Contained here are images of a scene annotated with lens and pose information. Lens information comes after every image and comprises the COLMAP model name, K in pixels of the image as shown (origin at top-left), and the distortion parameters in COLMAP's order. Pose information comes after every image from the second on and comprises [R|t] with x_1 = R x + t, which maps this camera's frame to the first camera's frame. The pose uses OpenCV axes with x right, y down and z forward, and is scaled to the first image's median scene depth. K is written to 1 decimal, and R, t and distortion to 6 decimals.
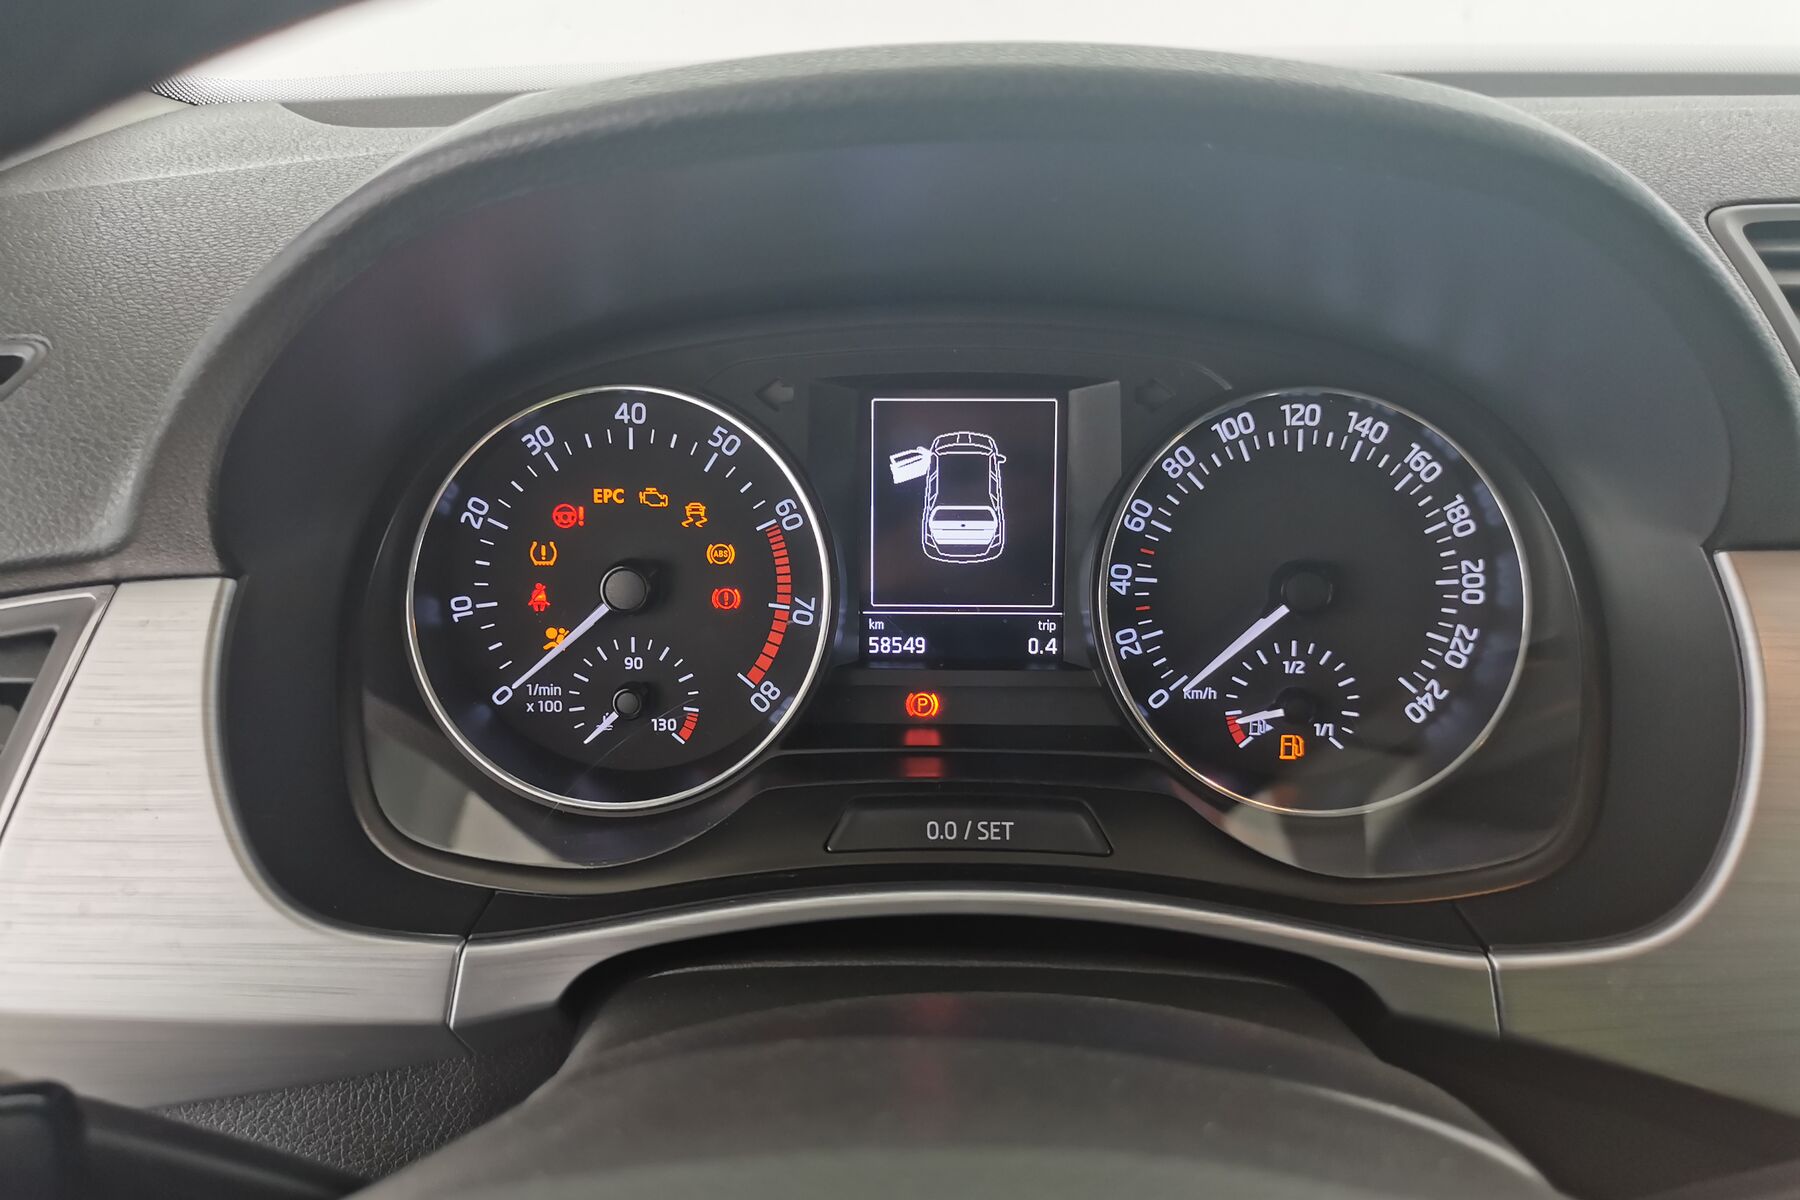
lens RADIAL K [[1413.4, 0, 888.9], [0, 1413.4, 585.2], [0, 0, 1]] dist [0.037127, -0.037876]
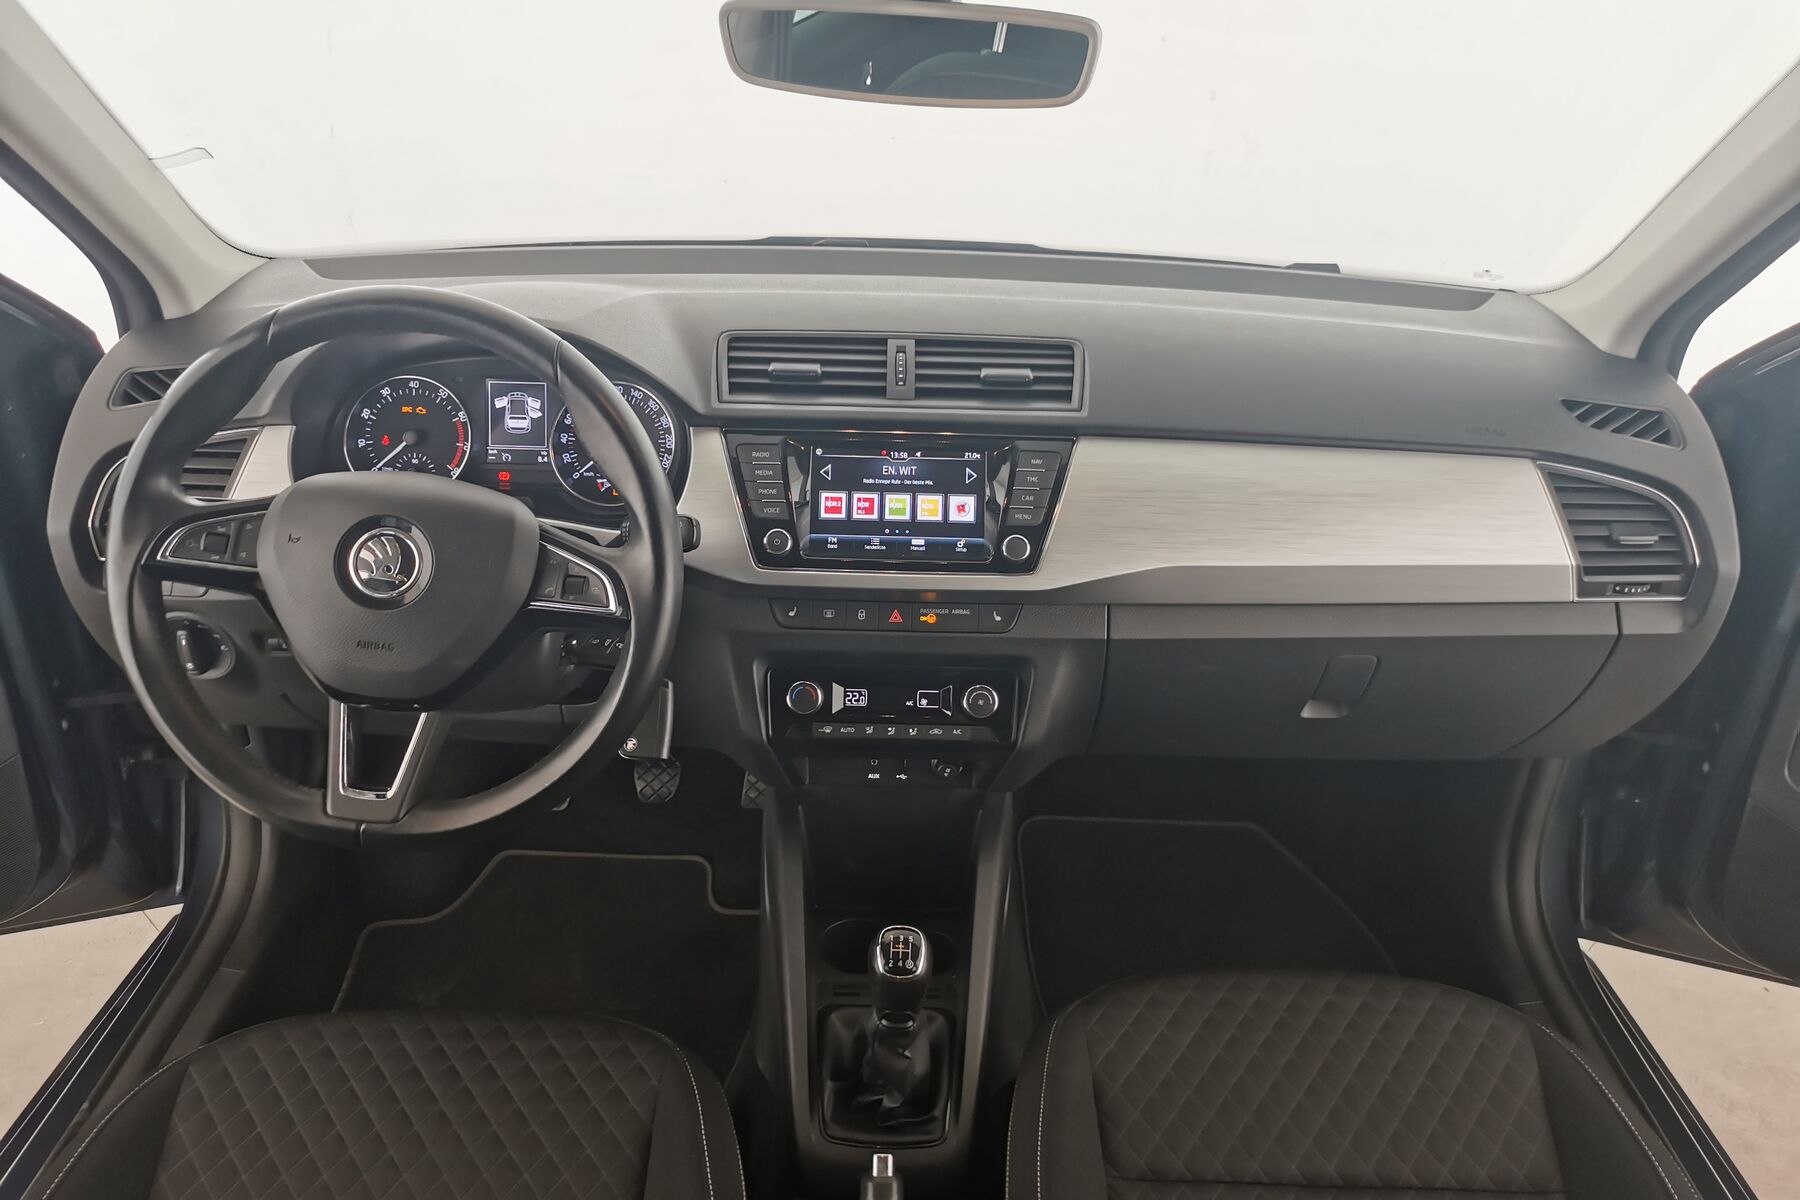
lens RADIAL K [[1413.4, 0, 904.4], [0, 1413.4, 595.4], [0, 0, 1]] dist [0.037127, -0.037876]
pose [[0.999700, 0.017932, 0.016685, 0.907565], [-0.018211, 0.999694, 0.016743, 0.291766], [-0.016379, -0.017042, 0.999721, -2.316423]]
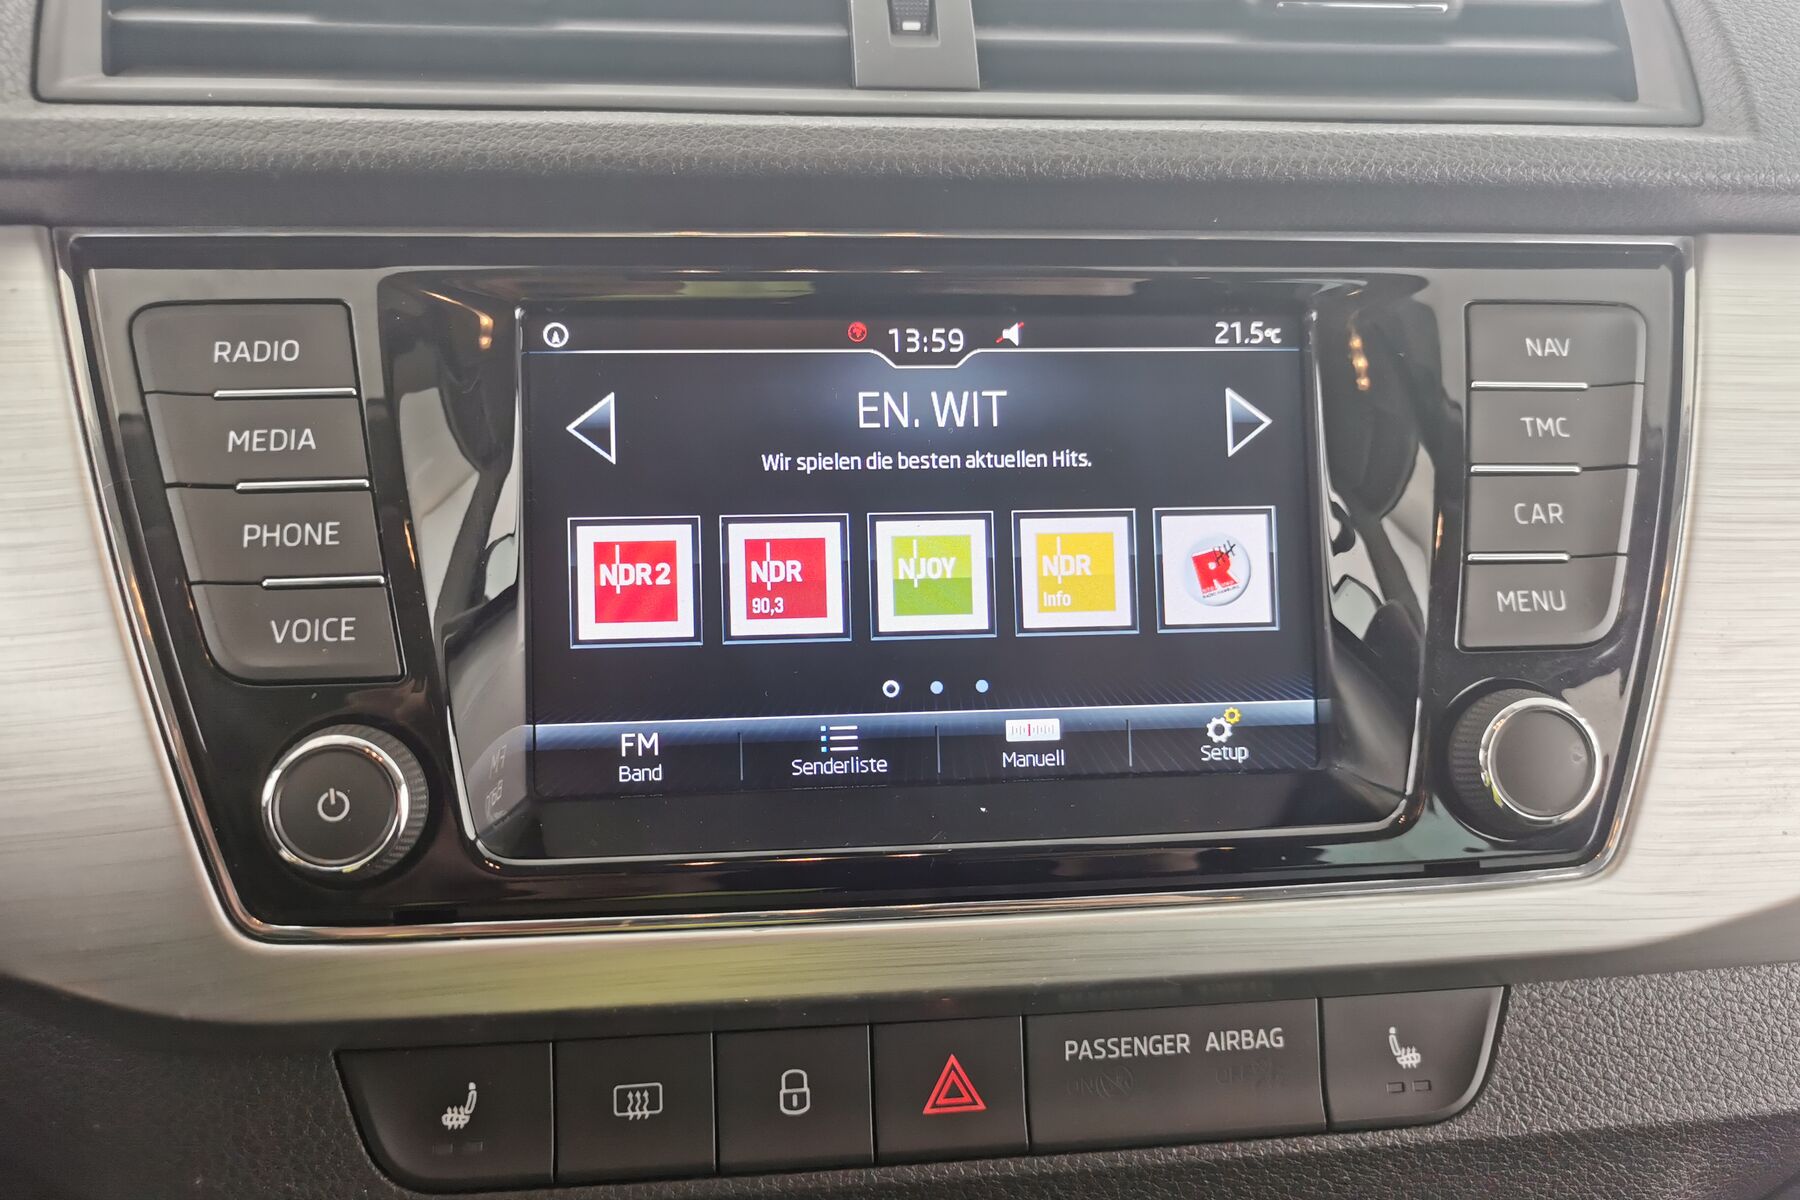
lens RADIAL K [[1413.4, 0, 910.6], [0, 1413.4, 598.7], [0, 0, 1]] dist [0.037127, -0.037876]
pose [[0.991662, -0.030361, 0.125237, 0.844140], [0.027105, 0.999251, 0.027622, 0.140488], [-0.125982, -0.023997, 0.991742, 0.136117]]
